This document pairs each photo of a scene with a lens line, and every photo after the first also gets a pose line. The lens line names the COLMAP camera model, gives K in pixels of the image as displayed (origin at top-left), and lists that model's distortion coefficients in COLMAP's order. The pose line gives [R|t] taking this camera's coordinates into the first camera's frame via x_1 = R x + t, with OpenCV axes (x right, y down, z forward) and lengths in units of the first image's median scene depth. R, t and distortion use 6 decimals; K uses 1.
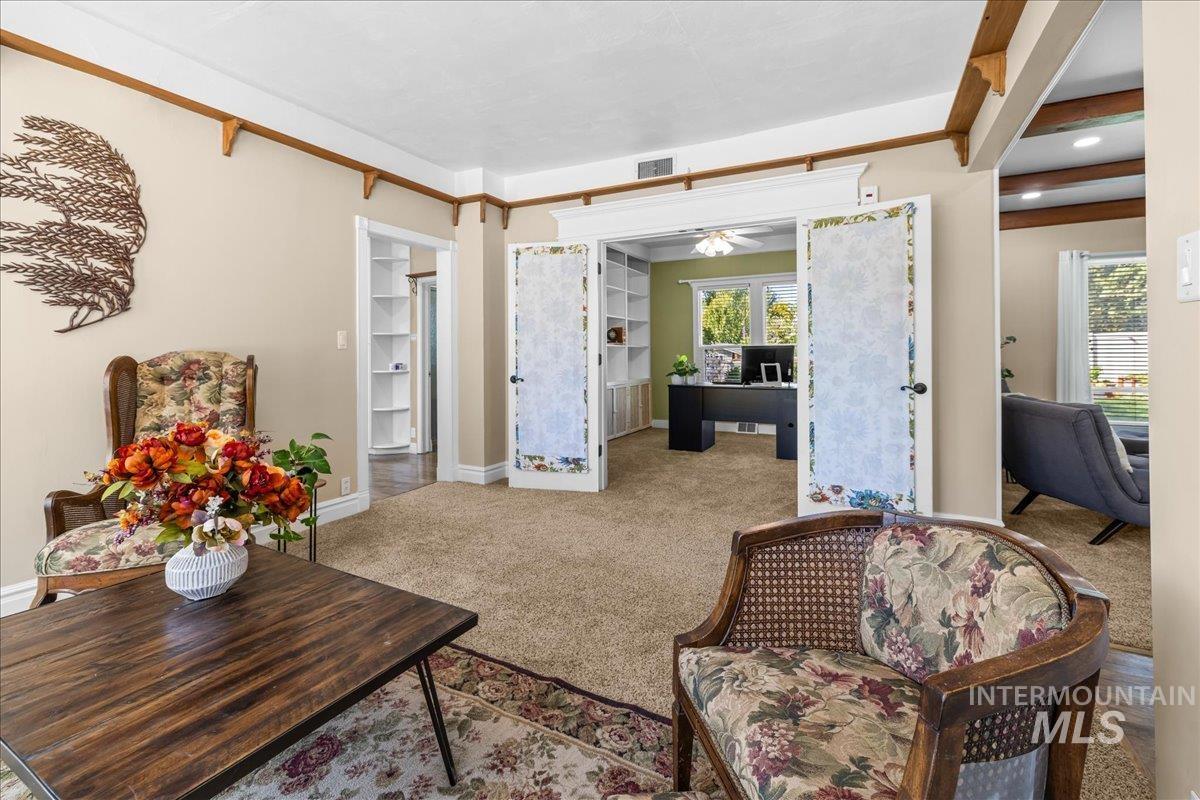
lens RADIAL K [[523.5, 0, 585.1], [0, 523.5, 351.1], [0, 0, 1]] dist [0.000762, -0.000081]
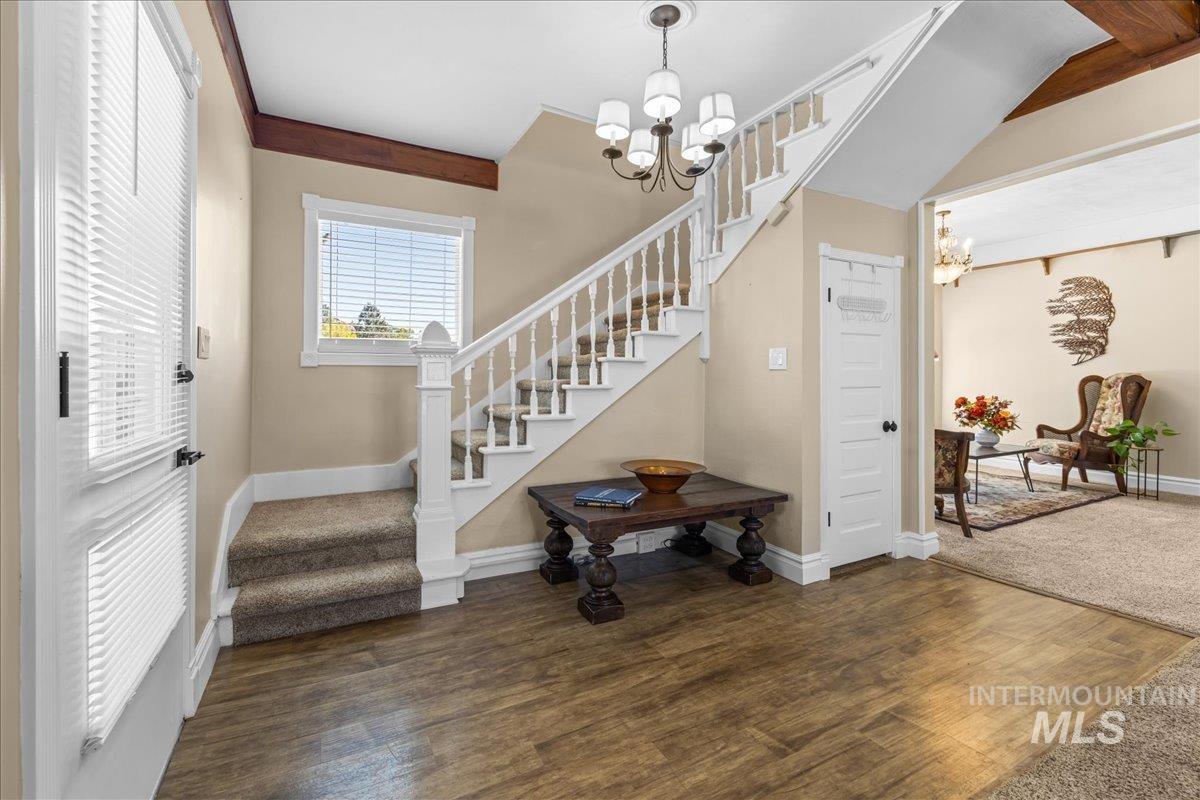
lens RADIAL K [[509.8, 0, 601.3], [0, 509.8, 377.2], [0, 0, 1]] dist [0.002309, 0.000134]
pose [[-0.551303, 0.004982, -0.834290, 2.133233], [0.005469, 0.999982, 0.002358, 0.001605], [0.834287, -0.003263, -0.551321, 0.469781]]
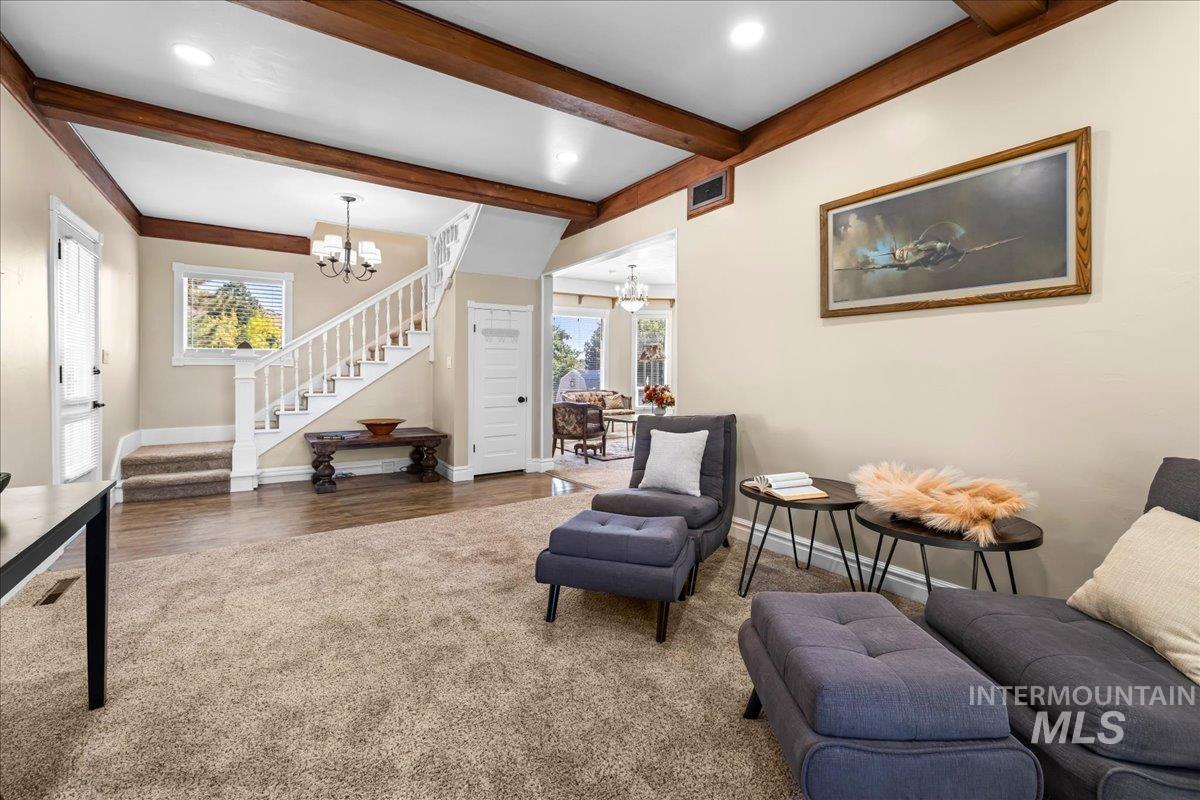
lens RADIAL K [[509.8, 0, 601.3], [0, 509.8, 377.2], [0, 0, 1]] dist [0.002309, 0.000134]
pose [[-0.468836, 0.012939, -0.883190, 2.557808], [0.005007, 0.999916, 0.011991, 0.004665], [0.883271, 0.001200, -0.468862, 1.823368]]
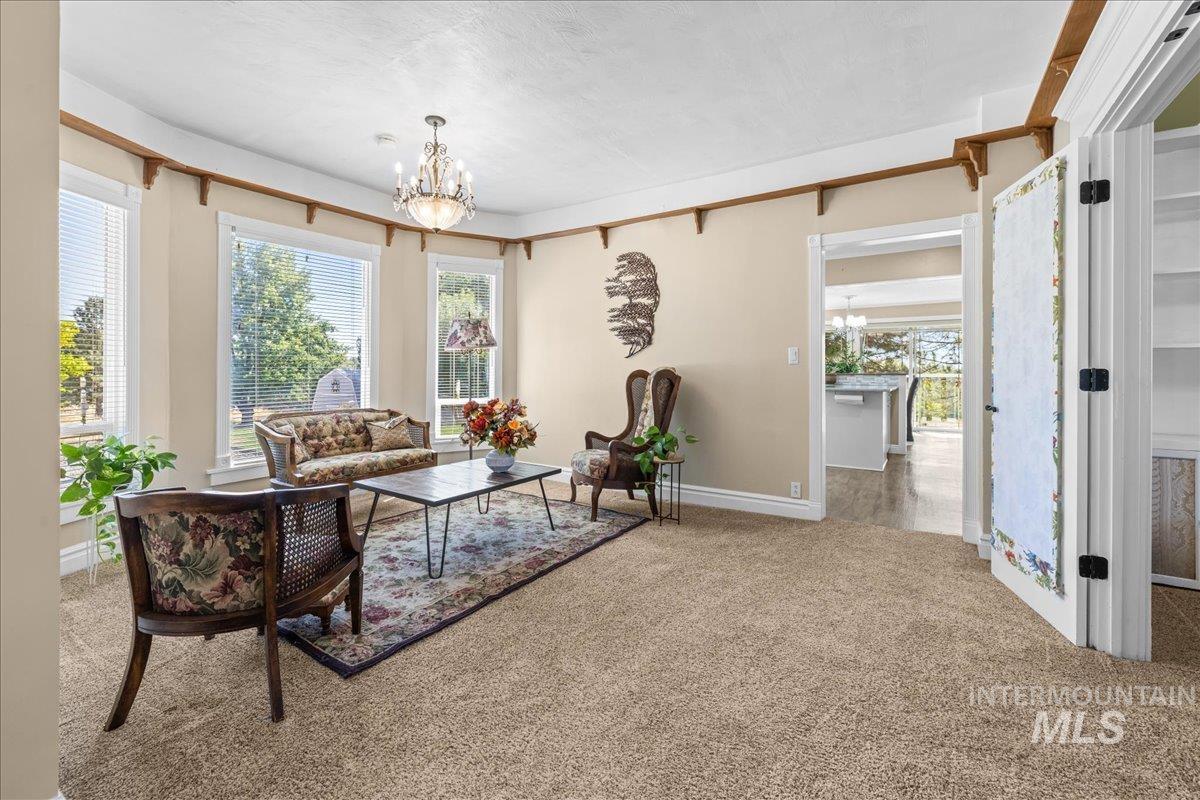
lens RADIAL K [[509.8, 0, 601.3], [0, 509.8, 377.2], [0, 0, 1]] dist [0.002309, 0.000134]
pose [[-0.075583, 0.015706, -0.997016, 0.952786], [0.004362, 0.999872, 0.015420, 0.007786], [0.997130, -0.003184, -0.075642, 1.030635]]
